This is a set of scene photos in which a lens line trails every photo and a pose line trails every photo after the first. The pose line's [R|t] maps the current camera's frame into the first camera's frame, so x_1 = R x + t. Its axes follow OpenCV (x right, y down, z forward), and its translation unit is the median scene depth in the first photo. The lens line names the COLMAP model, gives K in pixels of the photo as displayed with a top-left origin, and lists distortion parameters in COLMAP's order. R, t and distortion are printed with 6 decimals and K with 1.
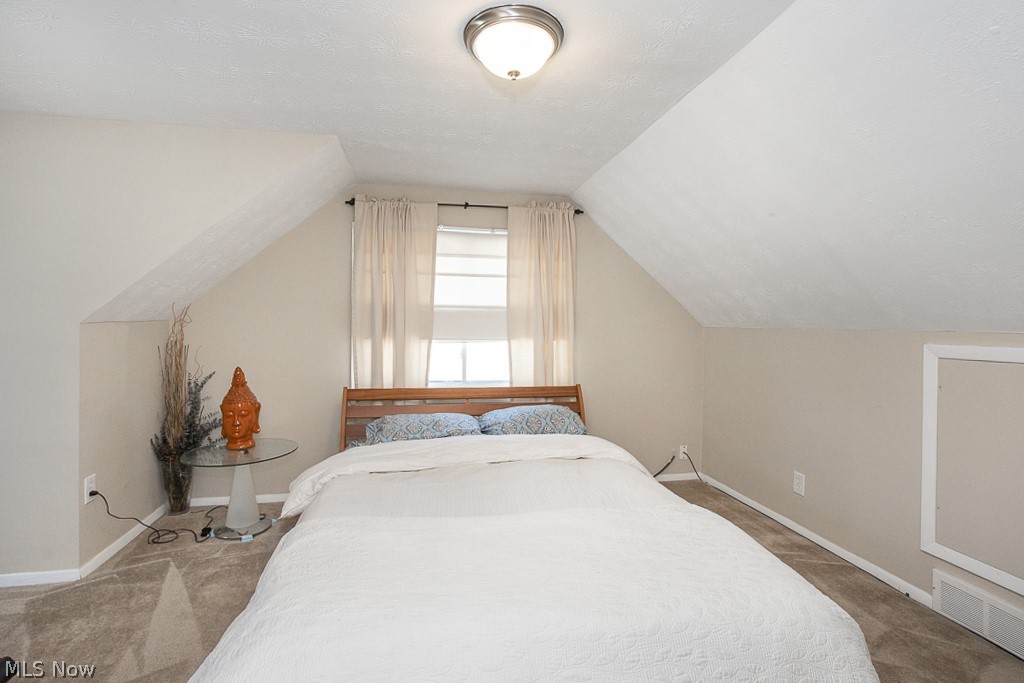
lens RADIAL K [[472.6, 0, 512.0], [0, 472.6, 341.5], [0, 0, 1]] dist [-0.001938, 0.000071]
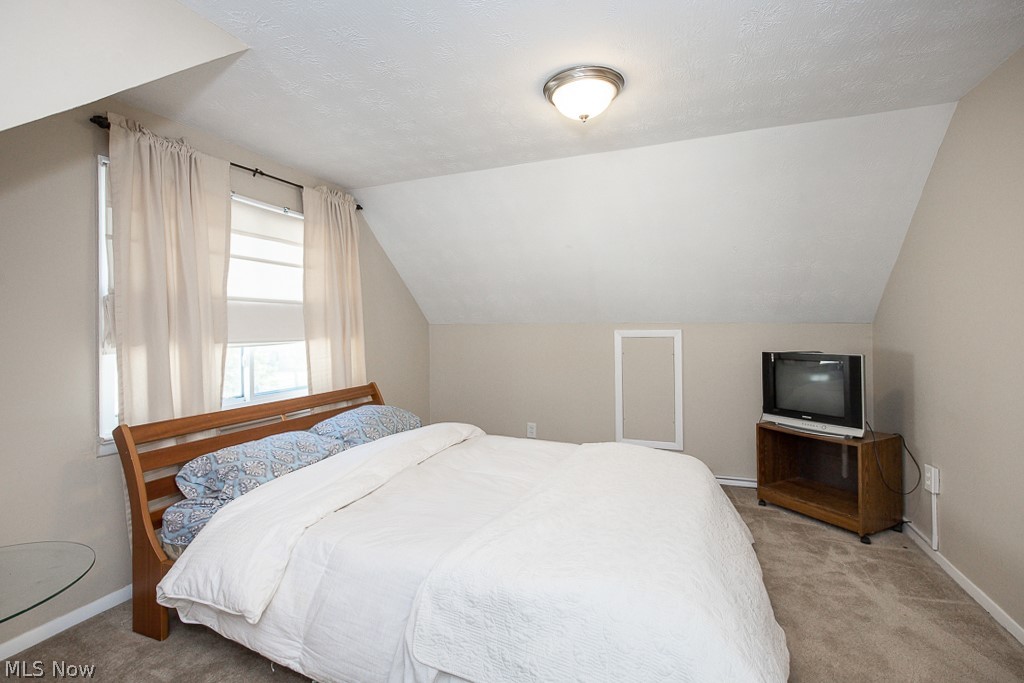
lens RADIAL K [[467.4, 0, 509.7], [0, 467.4, 333.0], [0, 0, 1]] dist [-0.000783, 0.000087]
pose [[0.555095, -0.026630, 0.831360, -0.517682], [0.044084, 0.999025, 0.002566, -0.002766], [-0.830618, 0.035225, 0.555728, 0.217996]]
